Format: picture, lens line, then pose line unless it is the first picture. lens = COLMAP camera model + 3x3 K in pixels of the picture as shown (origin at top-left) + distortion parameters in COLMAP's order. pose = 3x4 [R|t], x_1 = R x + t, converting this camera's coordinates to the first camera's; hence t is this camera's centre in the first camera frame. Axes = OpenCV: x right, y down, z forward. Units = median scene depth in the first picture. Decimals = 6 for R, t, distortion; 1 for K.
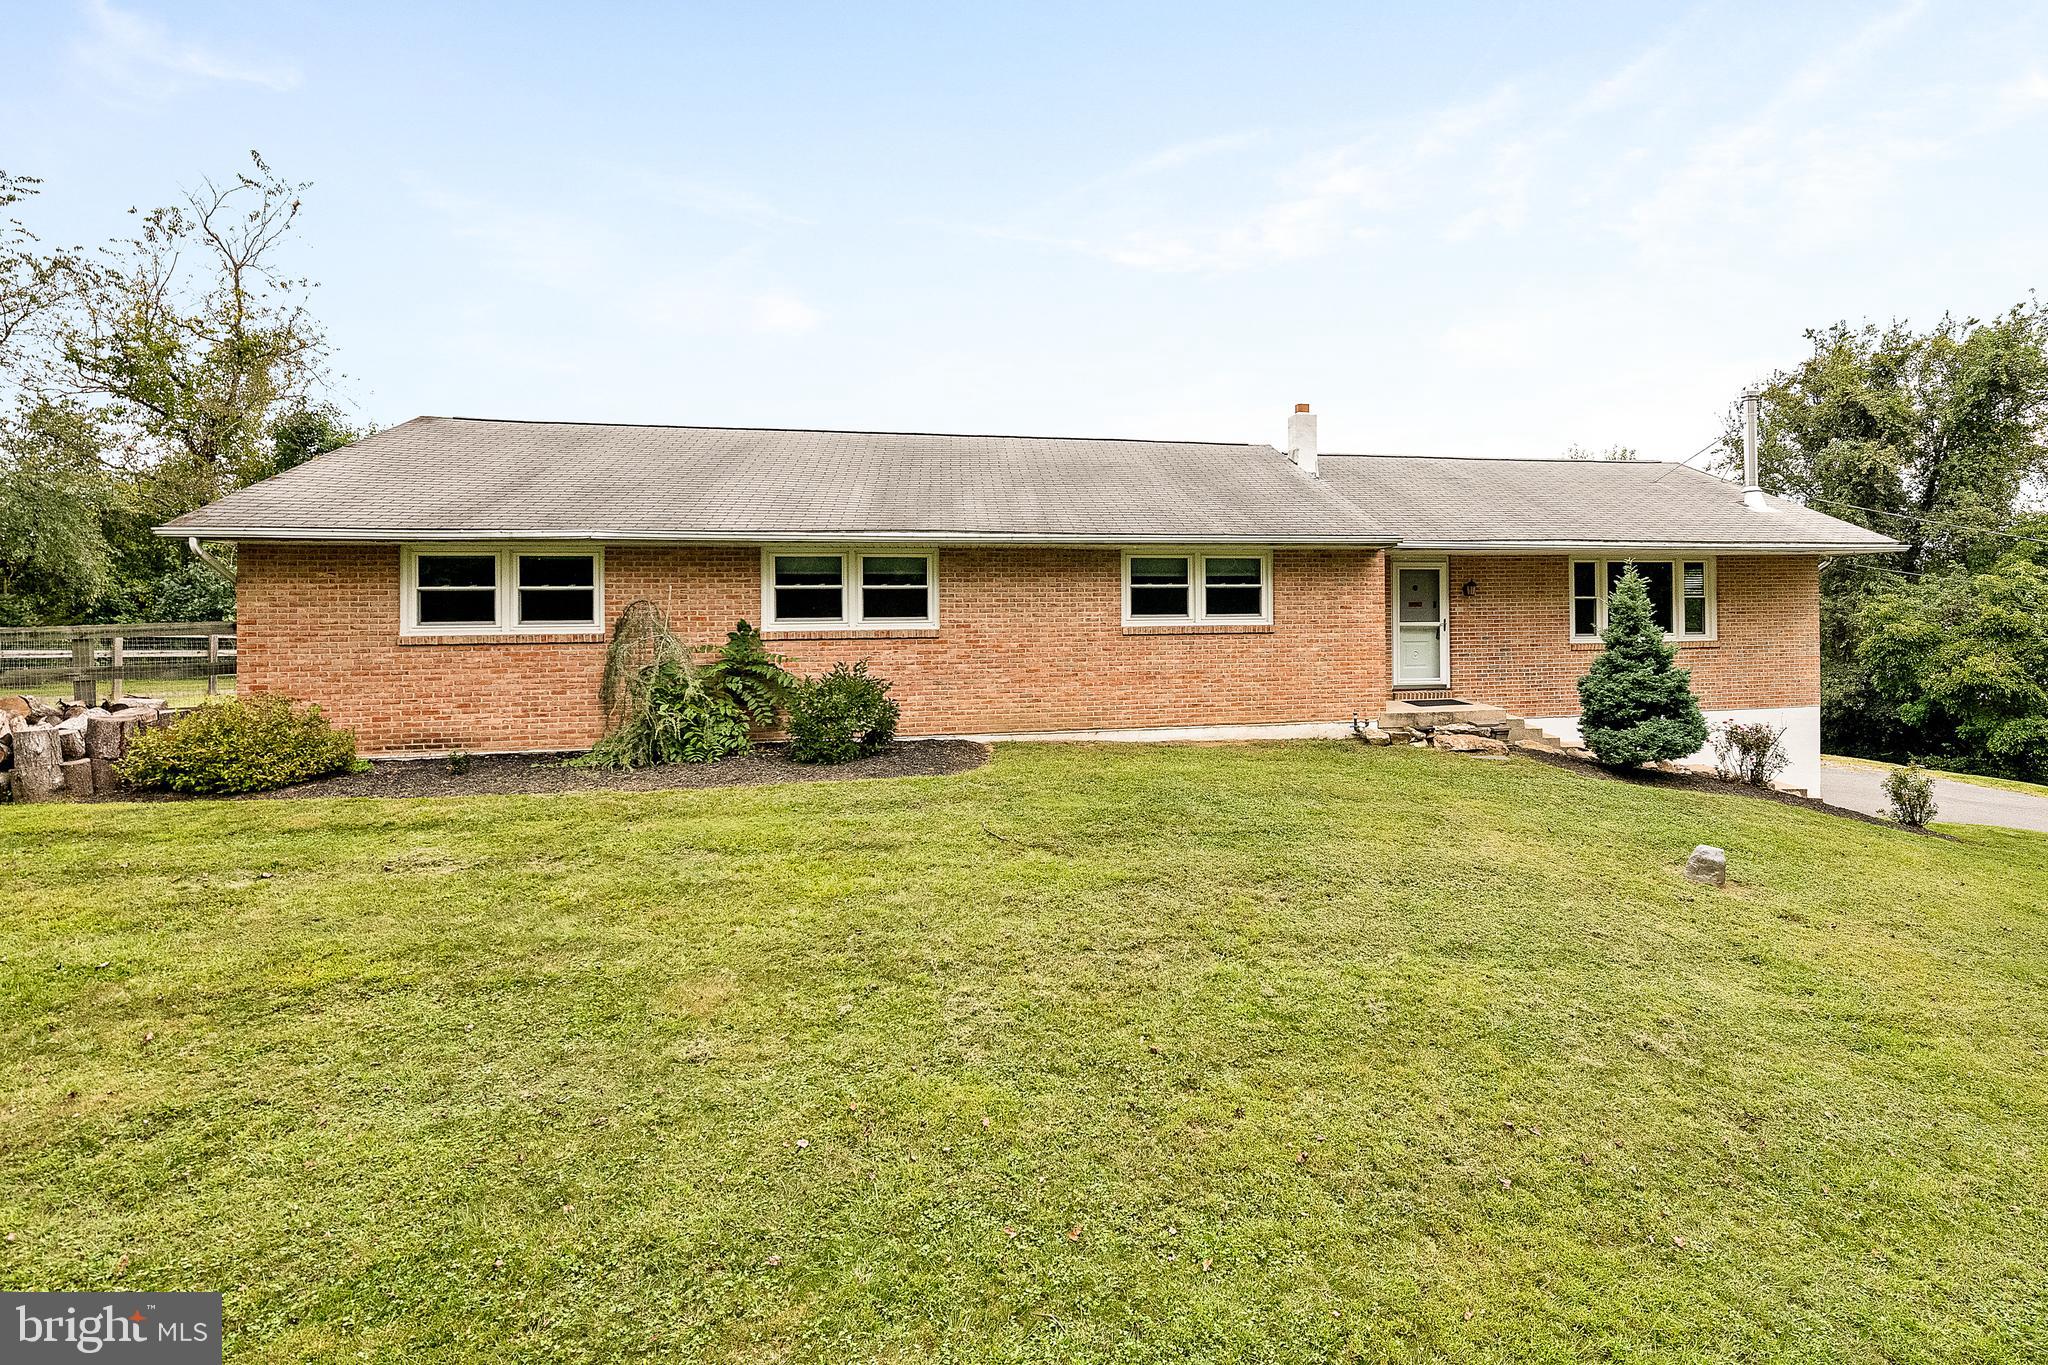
lens RADIAL K [[865.9, 0, 1023.6], [0, 865.9, 631.4], [0, 0, 1]] dist [-0.000057, -0.000230]
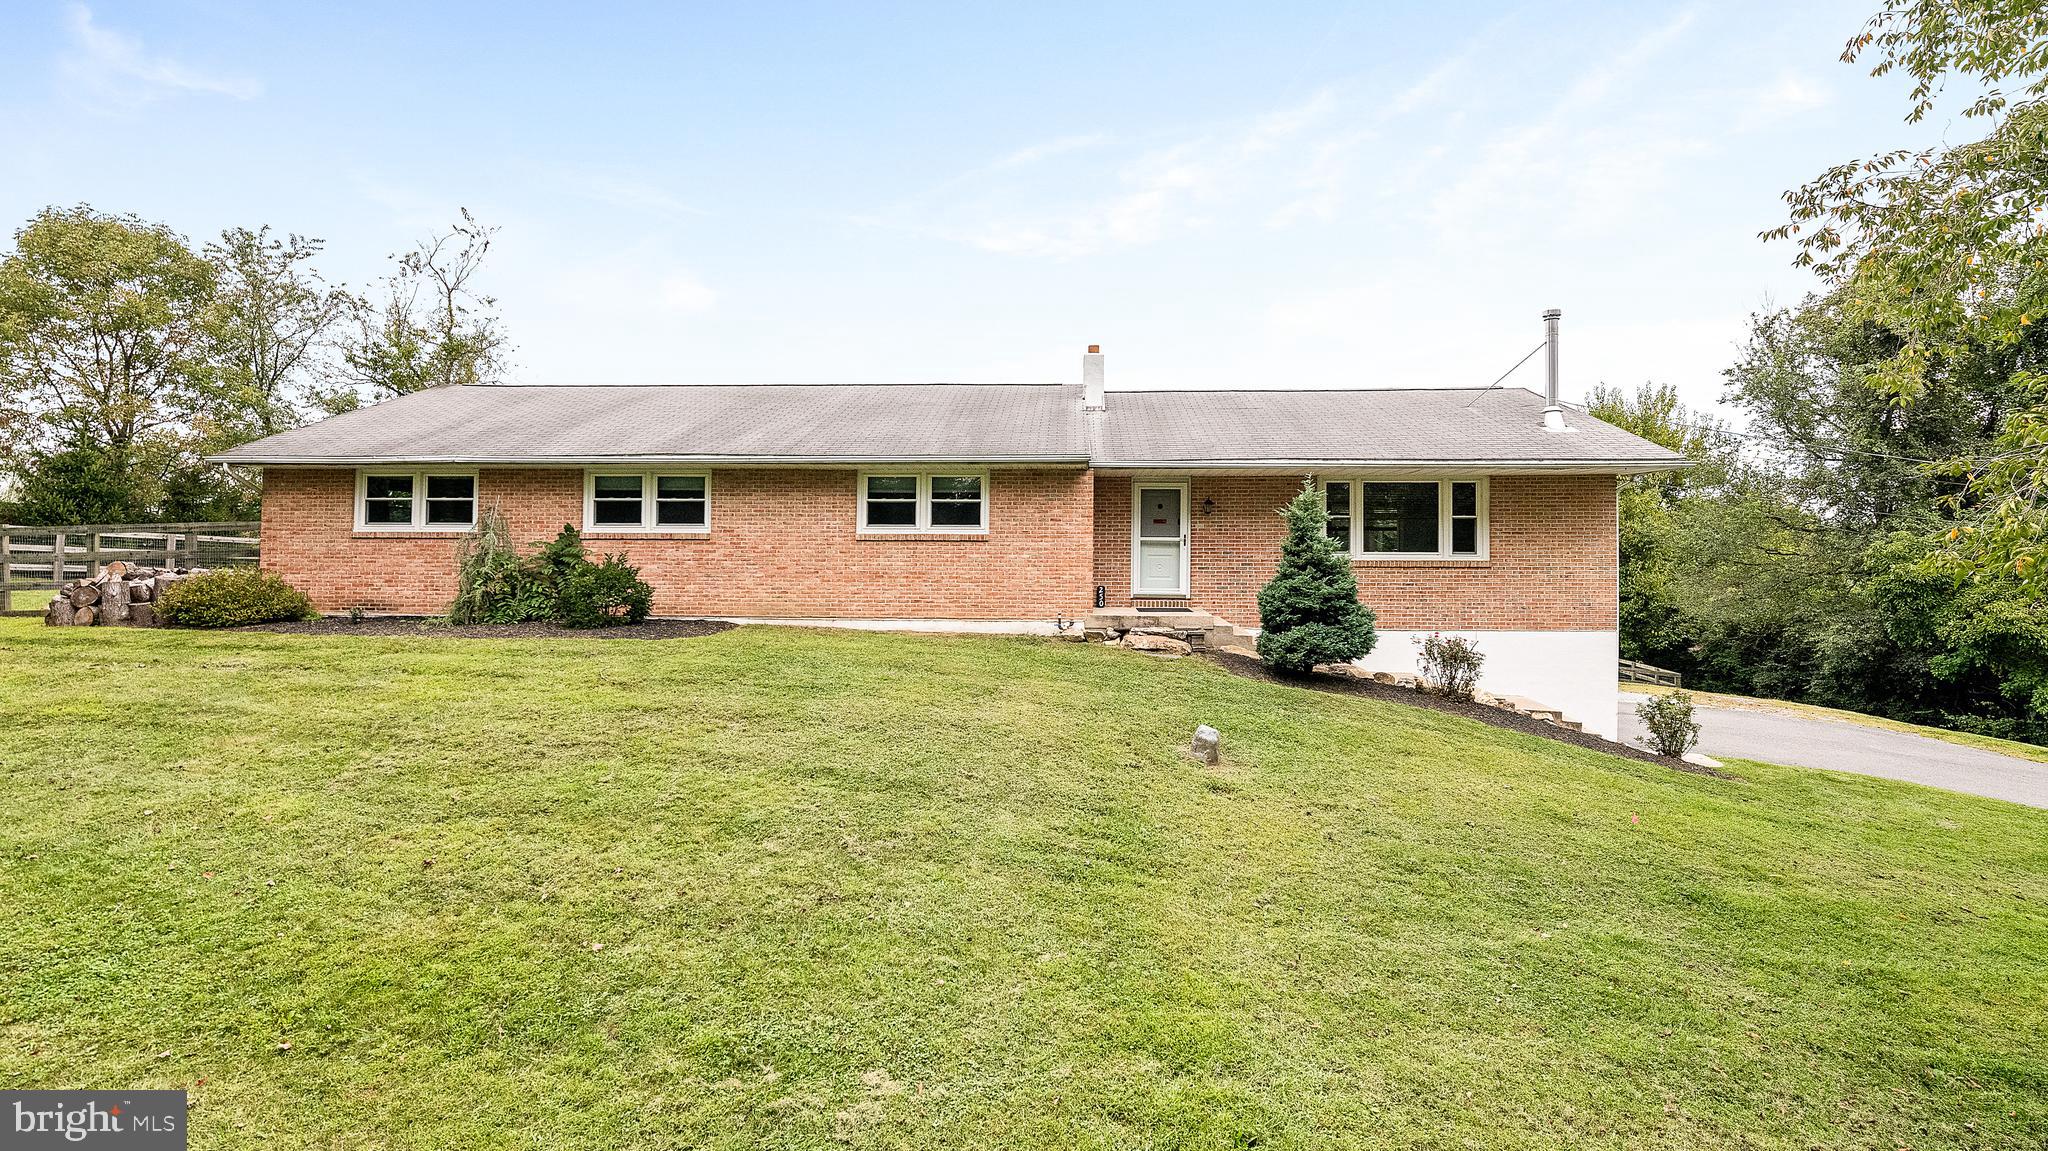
lens RADIAL K [[773.5, 0, 1024.0], [0, 773.5, 575.5], [0, 0, 1]] dist [0.002439, 0.000192]
pose [[0.970730, 0.020450, -0.239301, 0.590325], [-0.022456, 0.999732, -0.005657, 0.052916], [0.239121, 0.010865, 0.970929, 0.010585]]
